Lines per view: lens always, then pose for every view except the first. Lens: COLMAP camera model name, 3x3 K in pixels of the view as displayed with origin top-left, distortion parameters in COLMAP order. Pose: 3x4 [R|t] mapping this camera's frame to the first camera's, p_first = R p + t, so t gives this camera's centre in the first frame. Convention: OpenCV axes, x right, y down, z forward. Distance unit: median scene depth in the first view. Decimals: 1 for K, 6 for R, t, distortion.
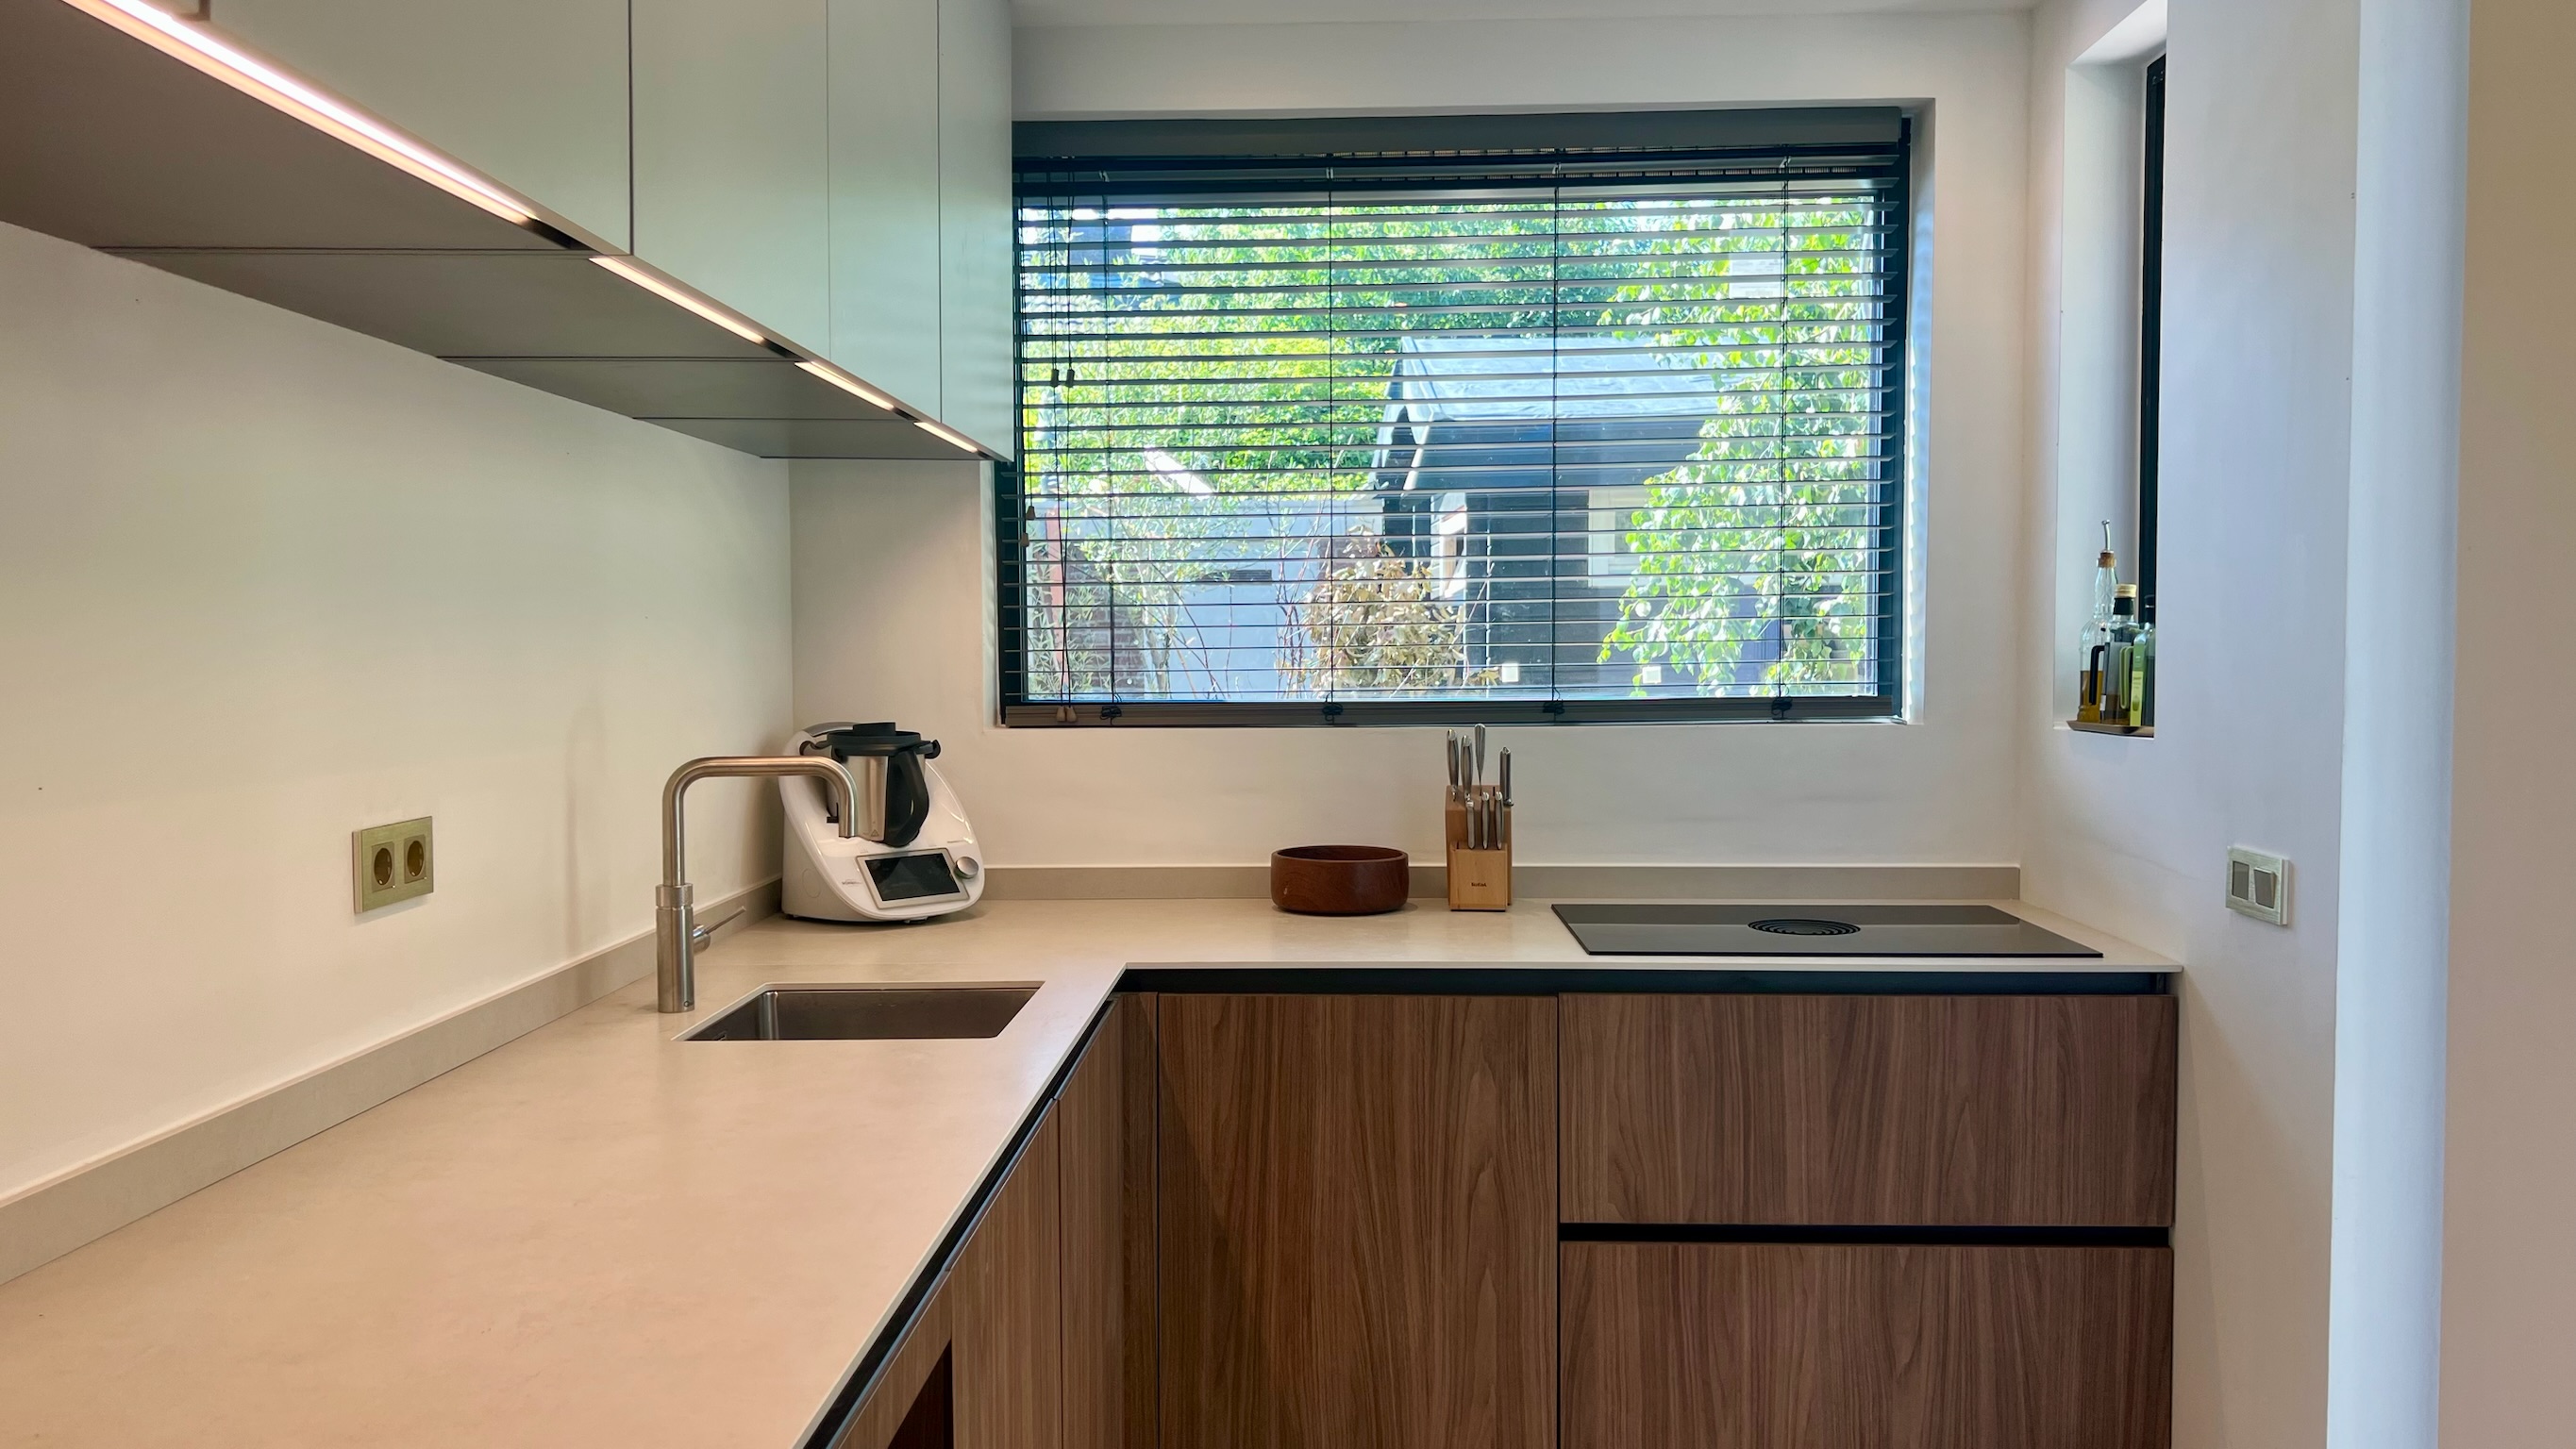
lens RADIAL K [[1931.7, 0, 1288.0], [0, 1931.7, 724.5], [0, 0, 1]] dist [0.059854, -0.105663]
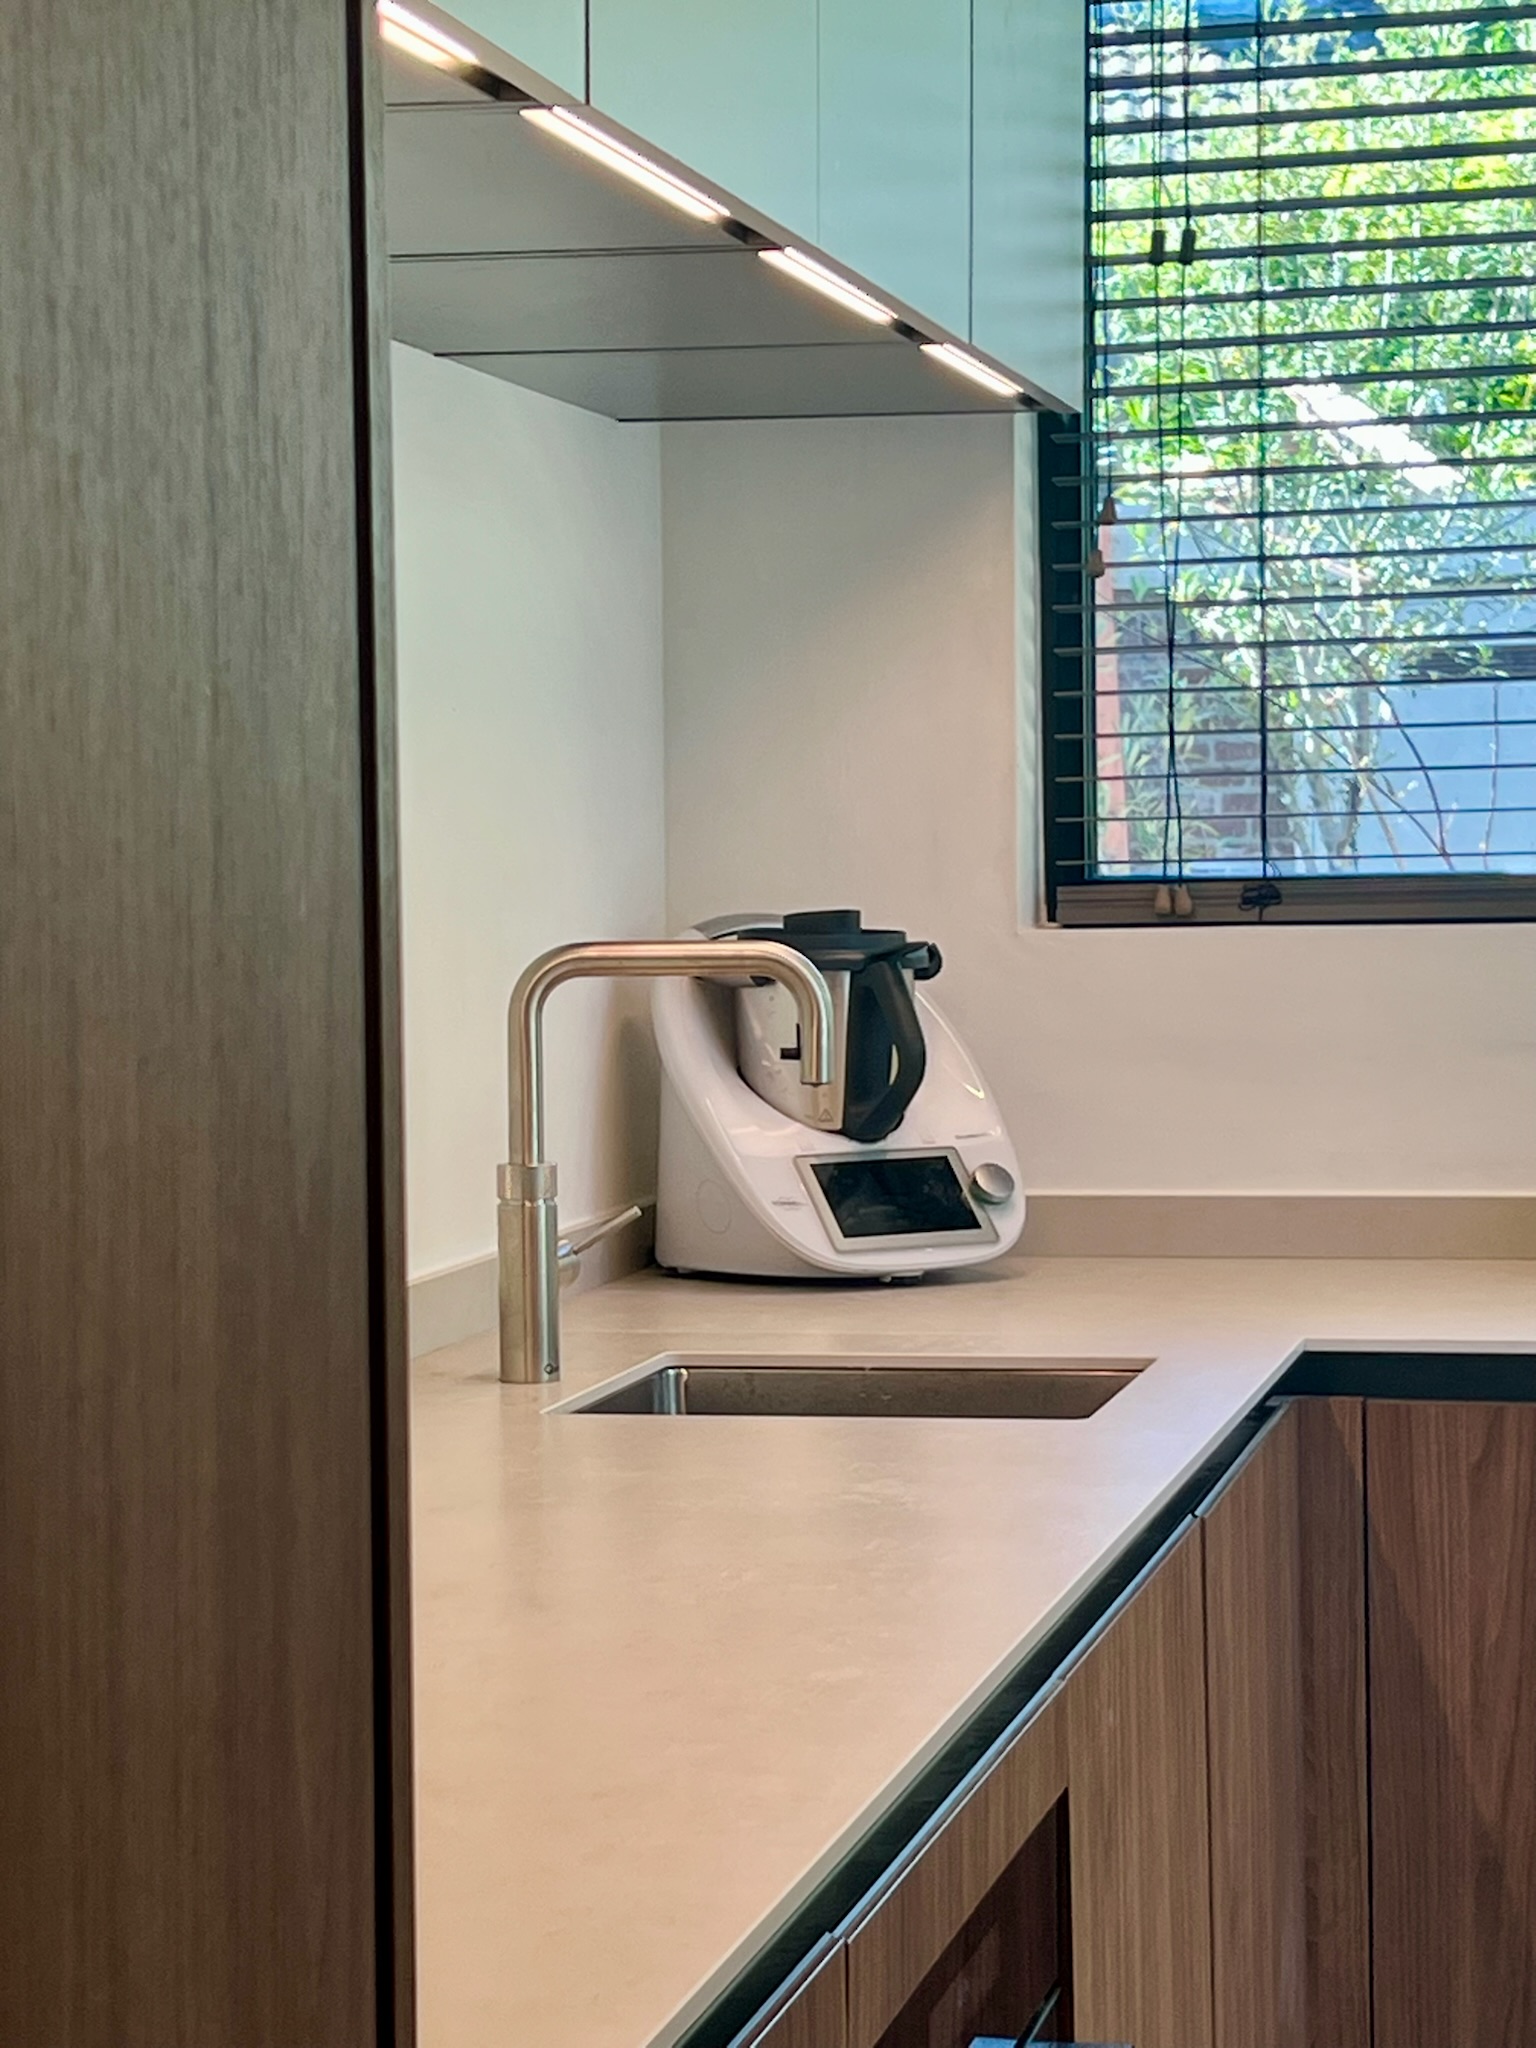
lens RADIAL K [[4491.0, 0, 765.0], [0, 4491.0, 1081.1], [0, 0, 1]] dist [0.400787, -3.008931]
pose [[0.982363, -0.003811, -0.186943, 0.003775], [0.005675, 0.999939, 0.009437, 0.034762], [0.186896, -0.010331, 0.982325, -0.232860]]
